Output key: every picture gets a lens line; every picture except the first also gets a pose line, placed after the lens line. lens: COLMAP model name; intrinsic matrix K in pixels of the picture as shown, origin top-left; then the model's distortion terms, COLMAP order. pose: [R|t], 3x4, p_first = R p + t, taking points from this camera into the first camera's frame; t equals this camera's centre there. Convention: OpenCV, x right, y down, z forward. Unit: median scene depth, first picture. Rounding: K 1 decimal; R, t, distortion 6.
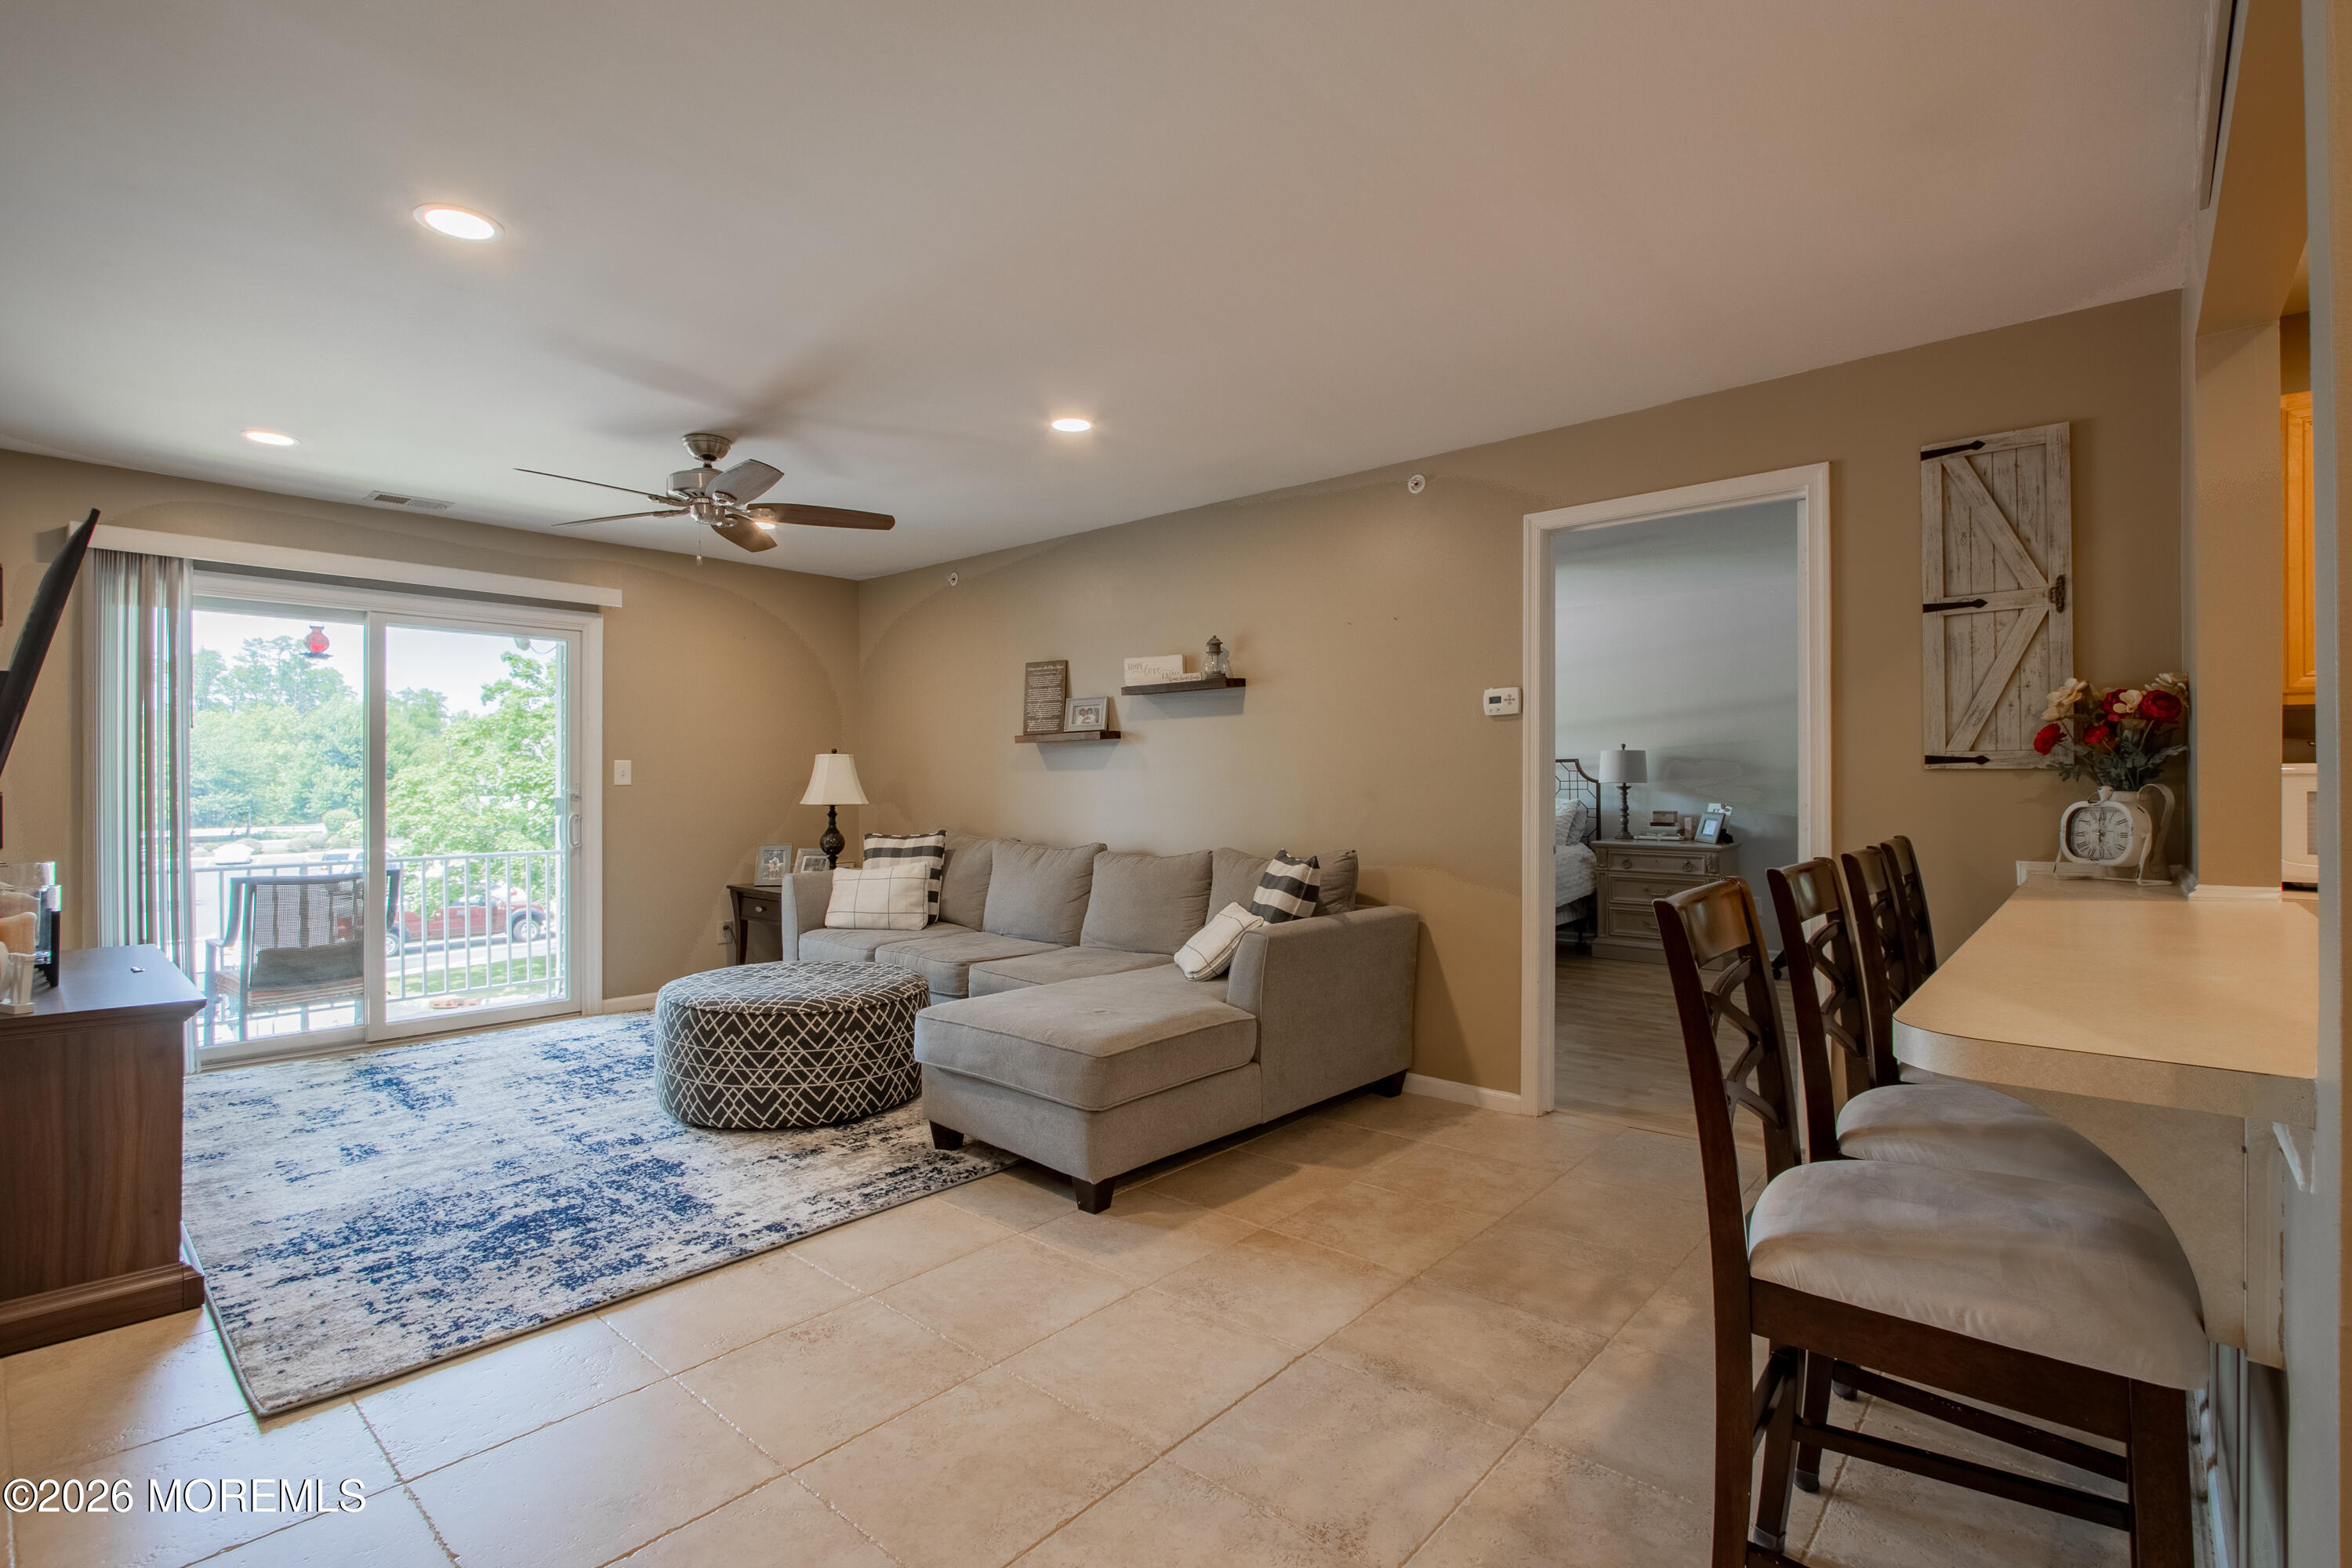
lens RADIAL K [[1085.5, 0, 1164.9], [0, 1085.5, 781.5], [0, 0, 1]] dist [-0.019708, 0.003665]
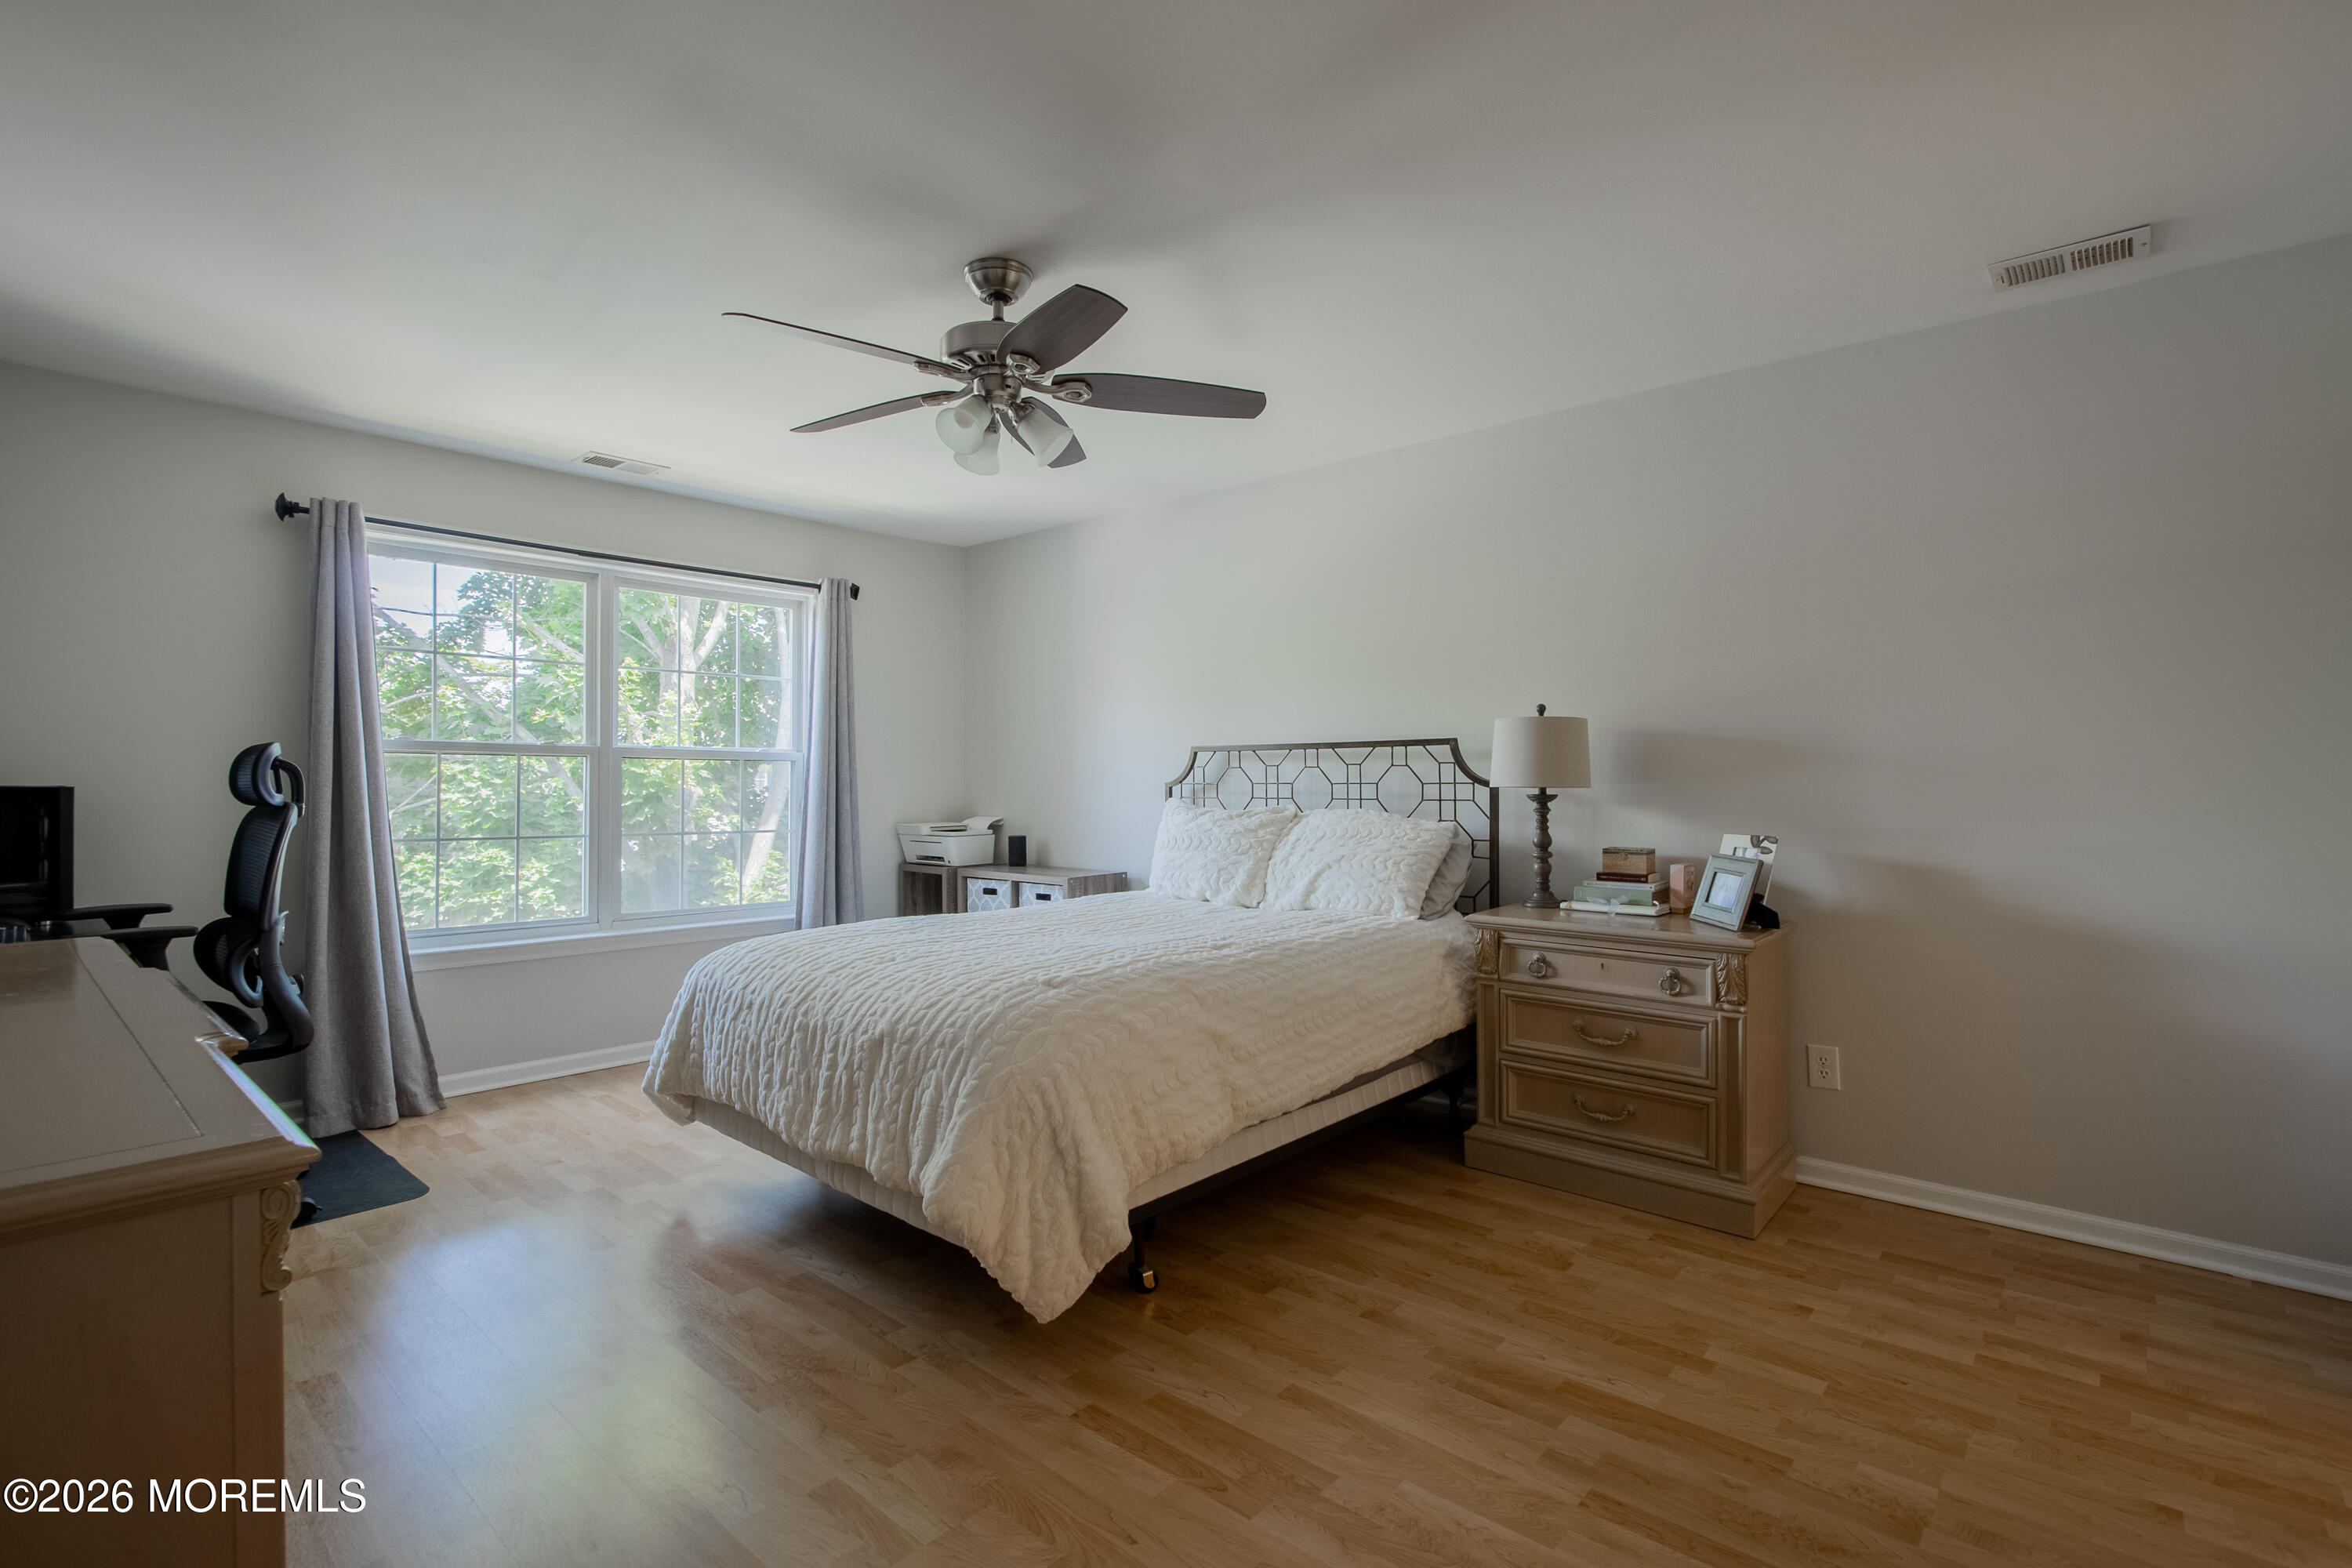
lens RADIAL K [[1085.5, 0, 1165.1], [0, 1085.5, 780.6], [0, 0, 1]] dist [-0.019708, 0.003665]
pose [[0.999947, 0.003360, -0.009732, 0.585237], [-0.003356, 0.999994, 0.000483, -0.003110], [0.009734, -0.000450, 0.999953, 1.163825]]
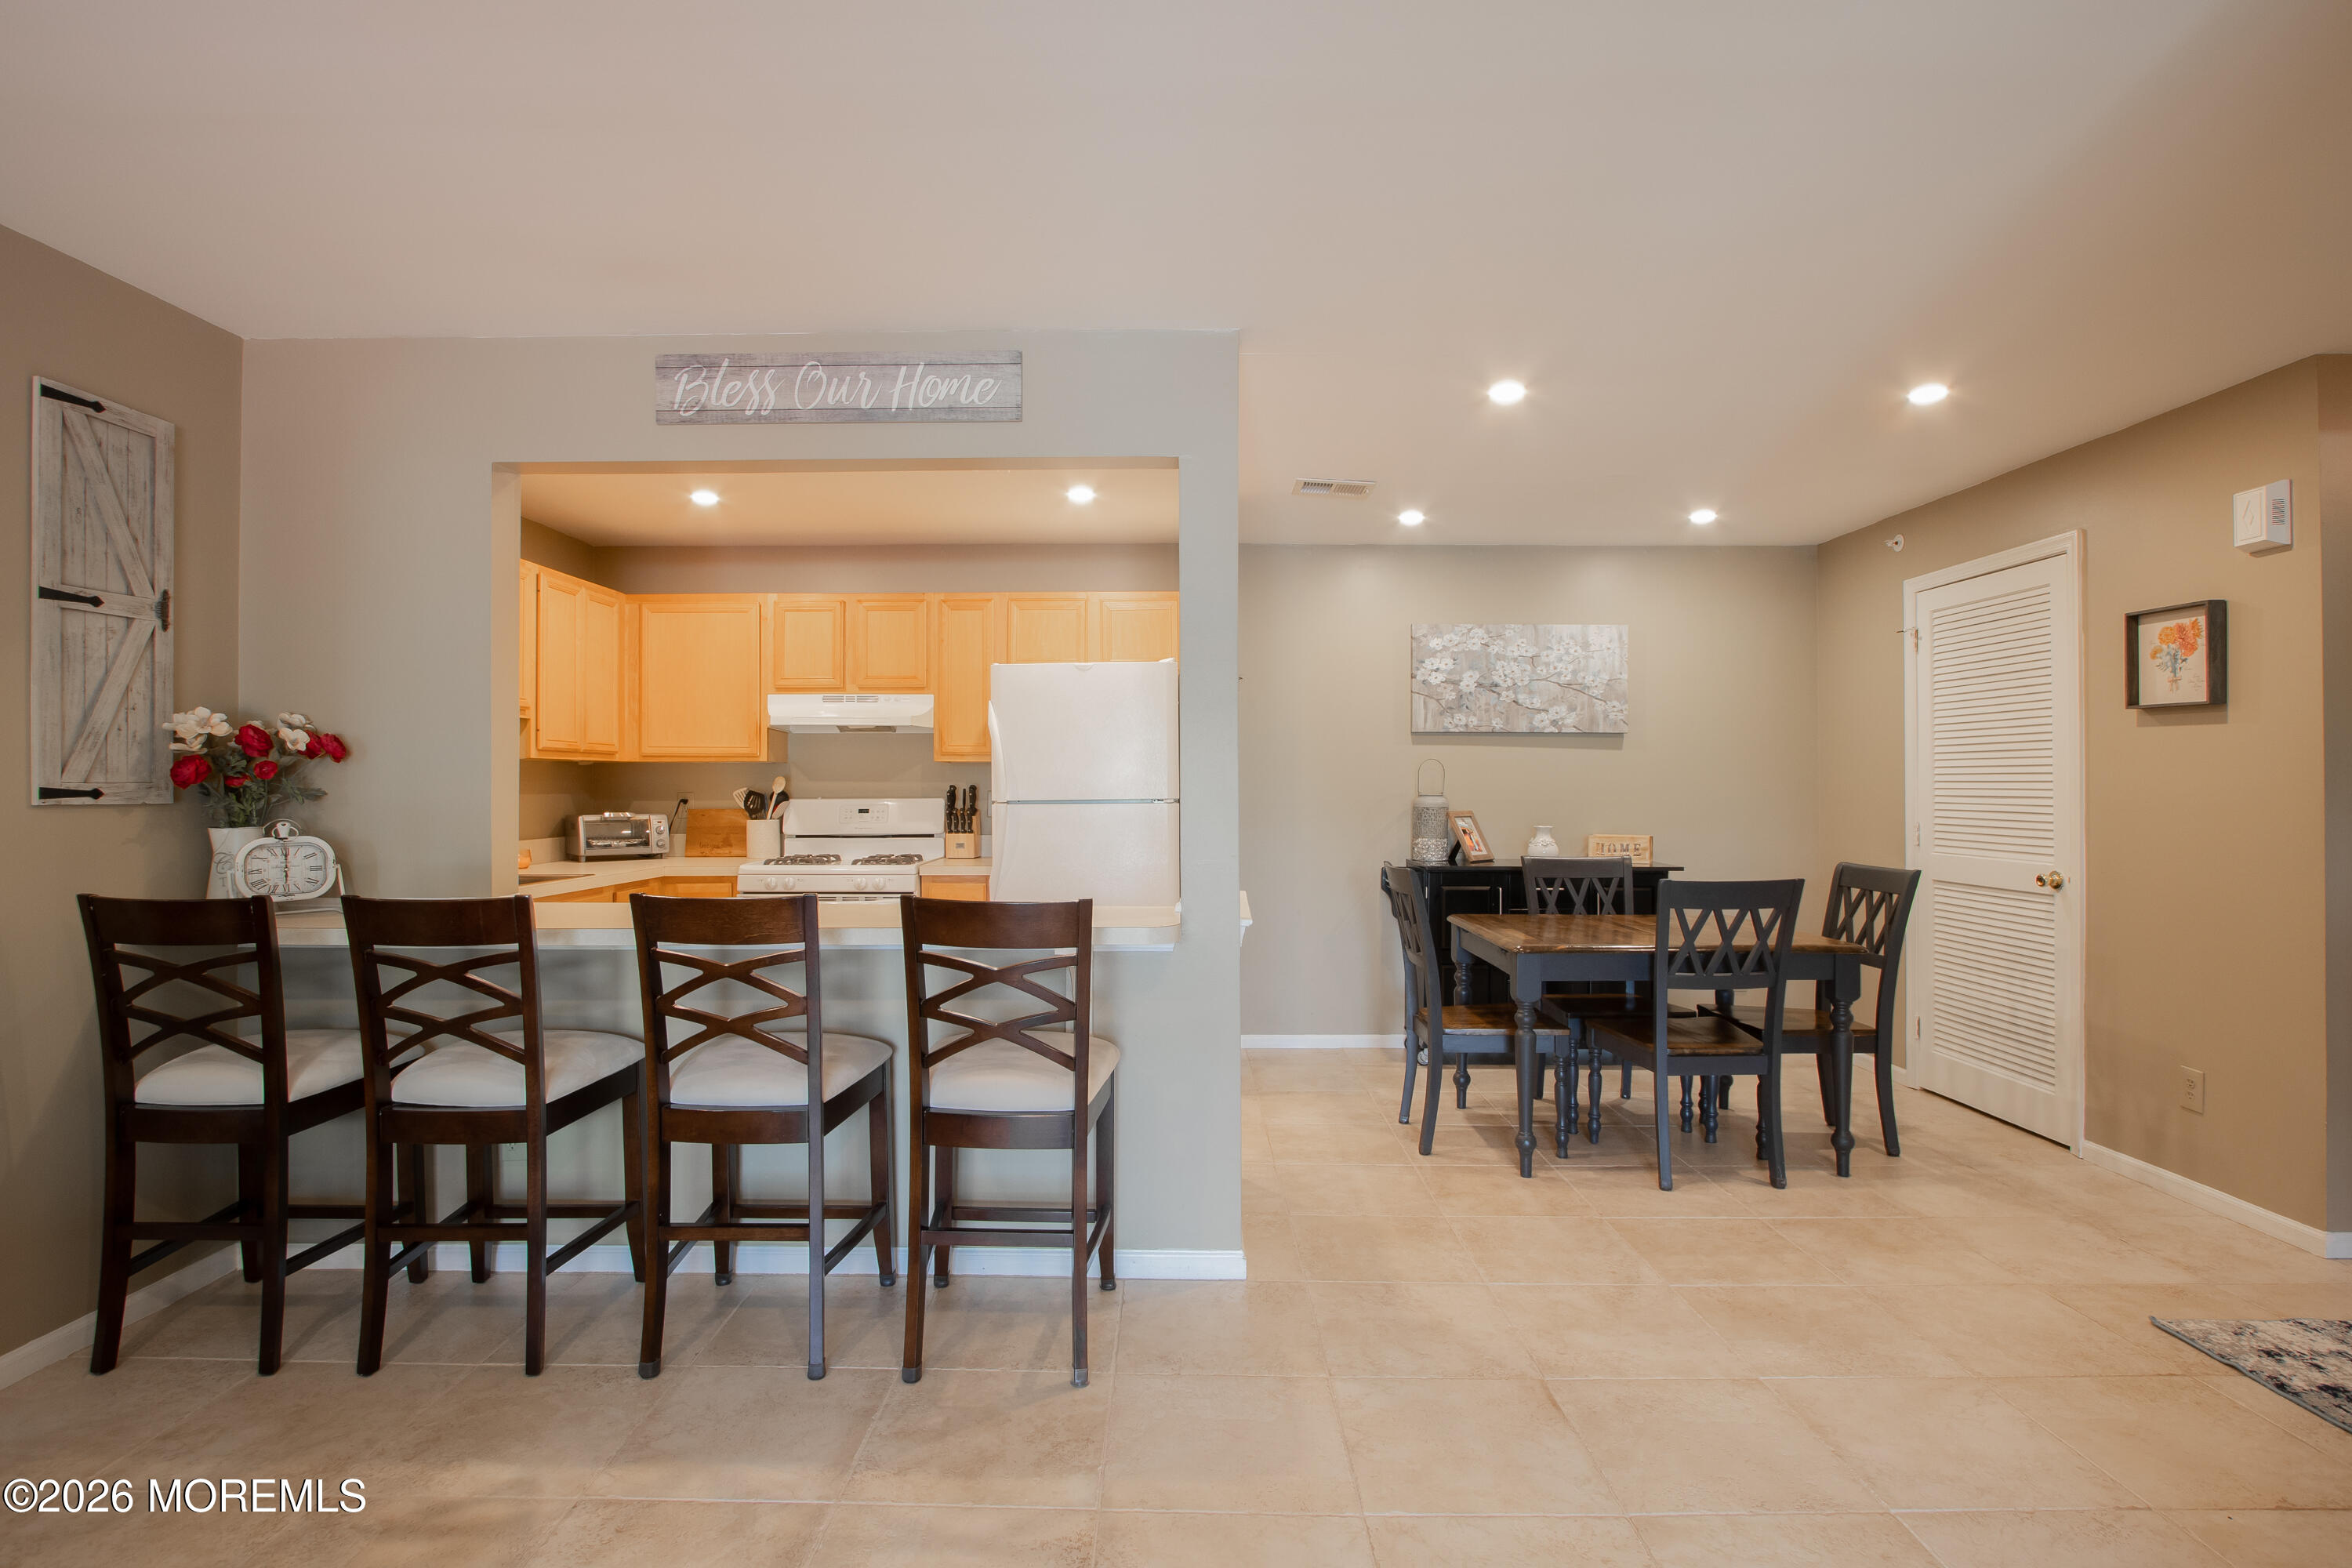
lens RADIAL K [[1163.0, 0, 1166.5], [0, 1163.0, 782.0], [0, 0, 1]] dist [-0.015874, 0.002276]
pose [[-0.655092, 0.005077, 0.755532, -0.379989], [0.000807, 0.999982, -0.006020, -0.020536], [-0.755549, -0.003334, -0.655084, 0.848899]]
